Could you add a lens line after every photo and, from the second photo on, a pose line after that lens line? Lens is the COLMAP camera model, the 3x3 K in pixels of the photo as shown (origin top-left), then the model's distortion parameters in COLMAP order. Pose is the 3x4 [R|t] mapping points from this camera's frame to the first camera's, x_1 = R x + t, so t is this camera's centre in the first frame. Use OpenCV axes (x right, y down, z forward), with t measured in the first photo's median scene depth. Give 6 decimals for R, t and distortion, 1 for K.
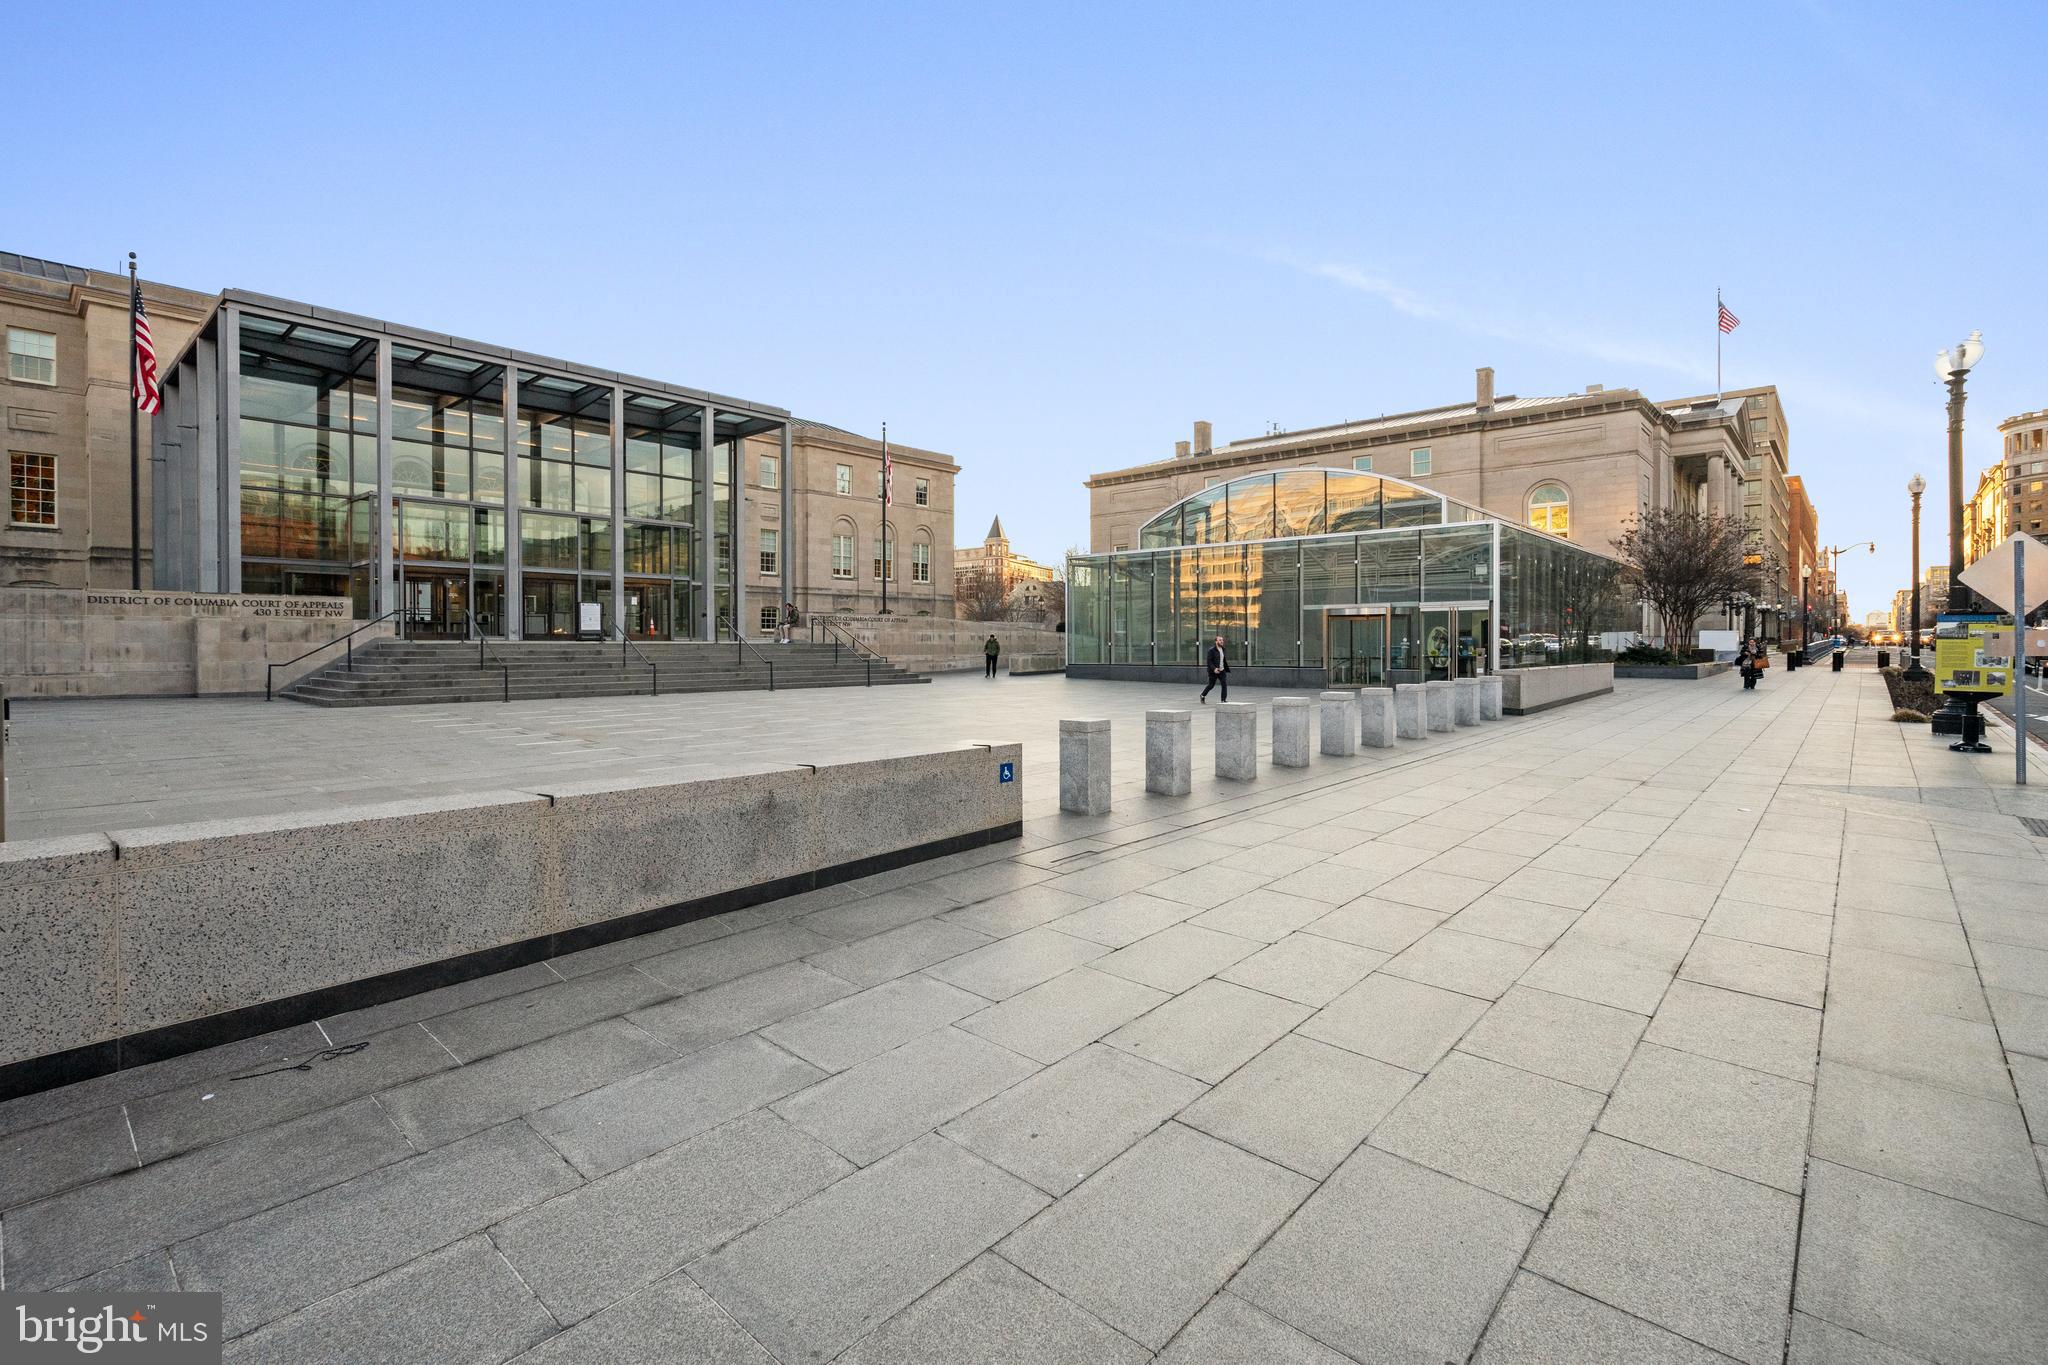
lens RADIAL K [[916.9, 0, 1037.4], [0, 916.9, 641.0], [0, 0, 1]] dist [-0.004060, 0.000121]
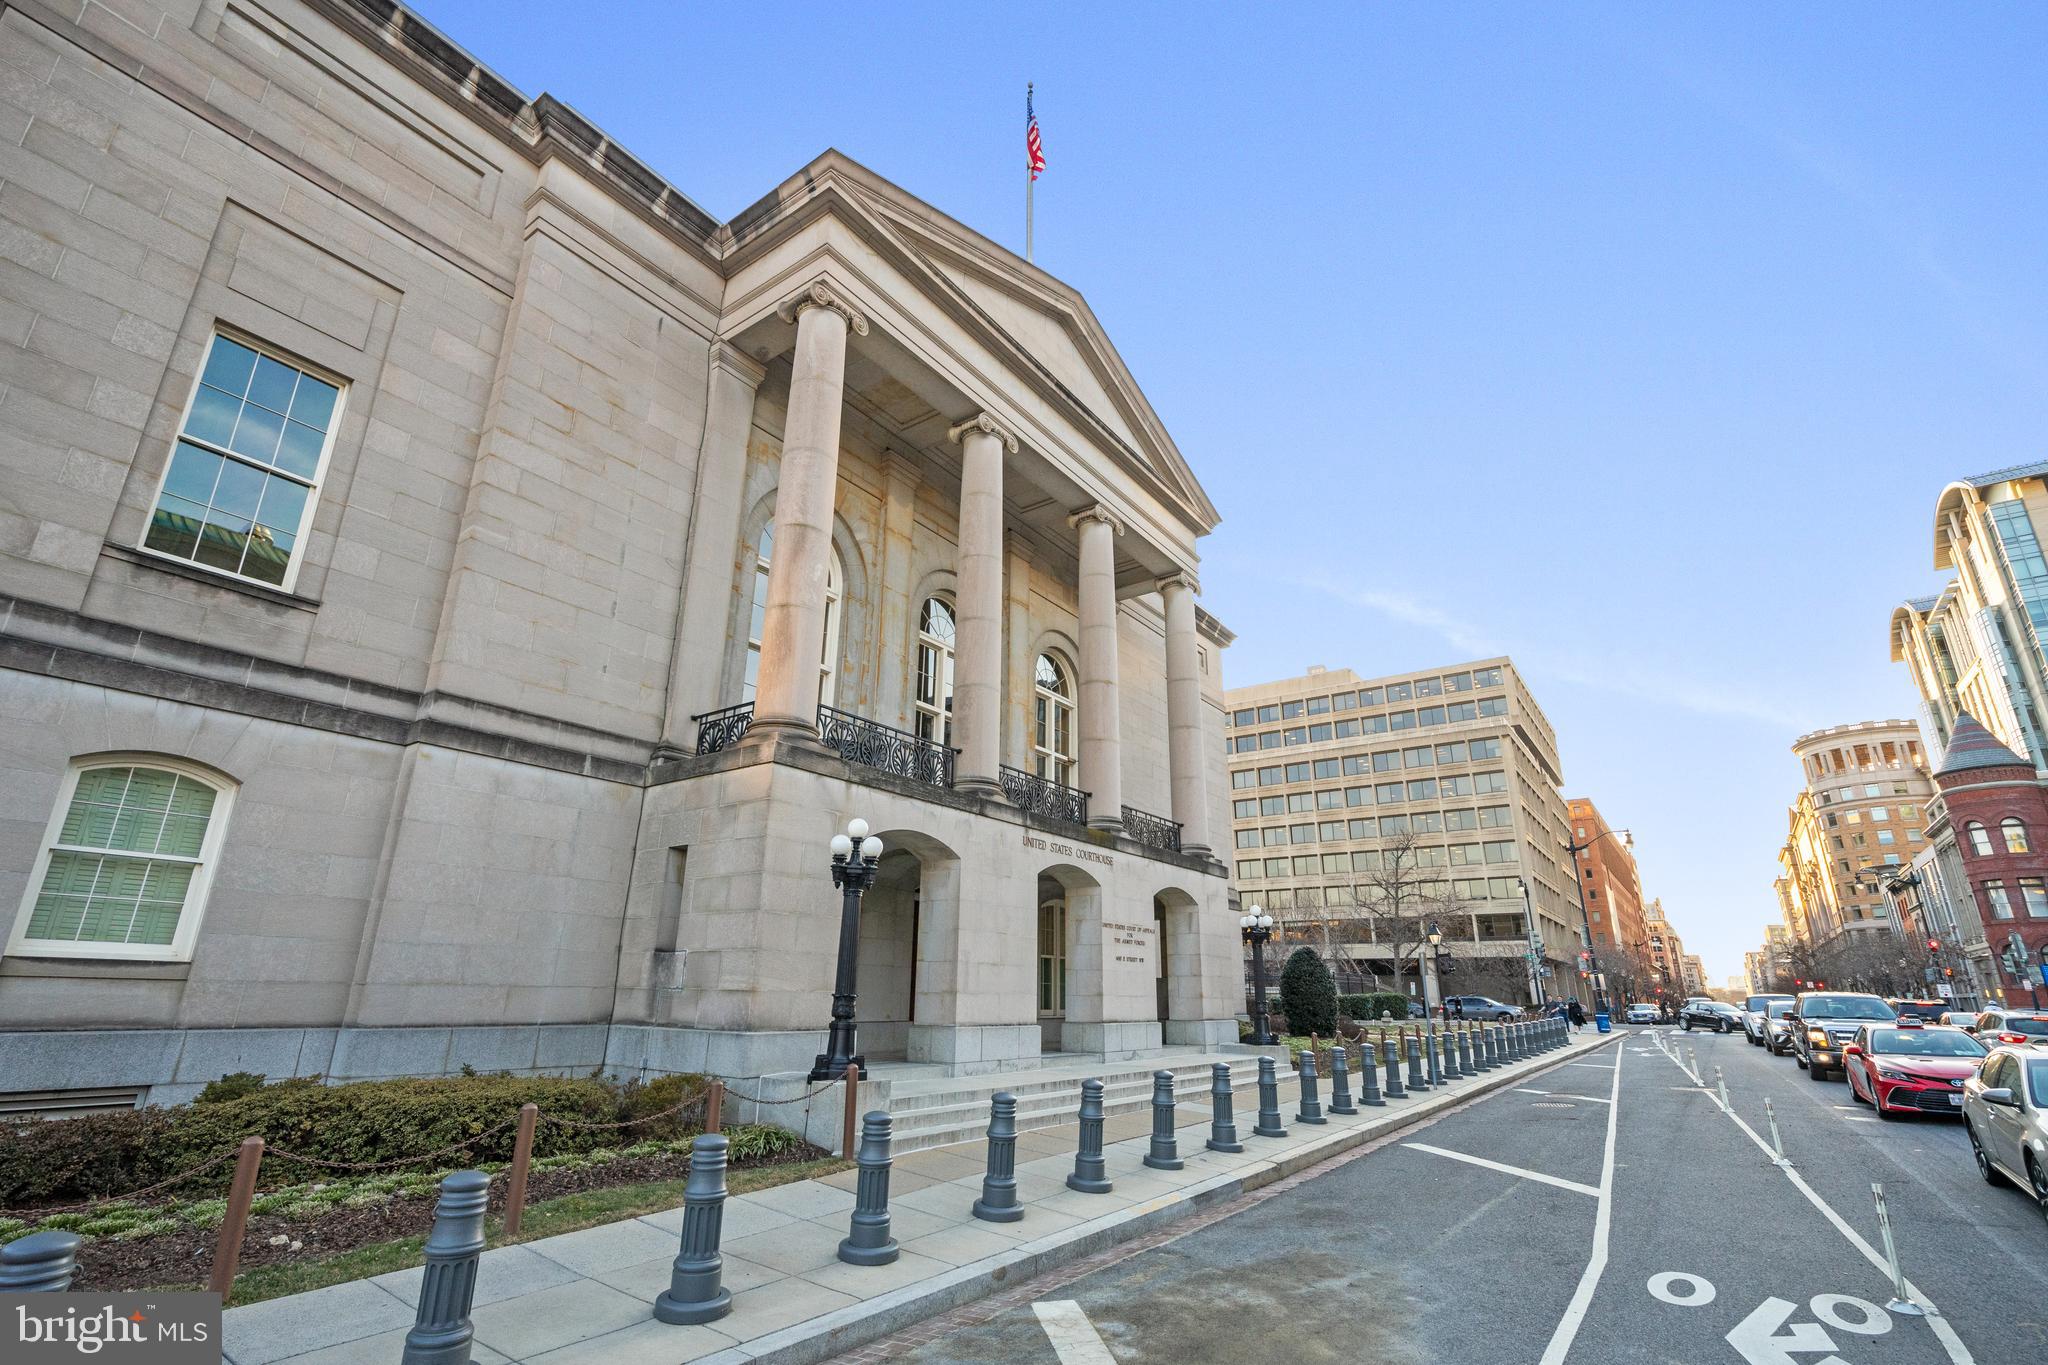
lens RADIAL K [[916.9, 0, 1019.6], [0, 916.9, 682.8], [0, 0, 1]] dist [-0.004060, 0.000121]
pose [[0.994631, 0.044725, 0.093316, 0.289777], [-0.012107, 0.945877, -0.324298, -0.004394], [-0.102770, 0.321428, 0.941341, 0.288174]]
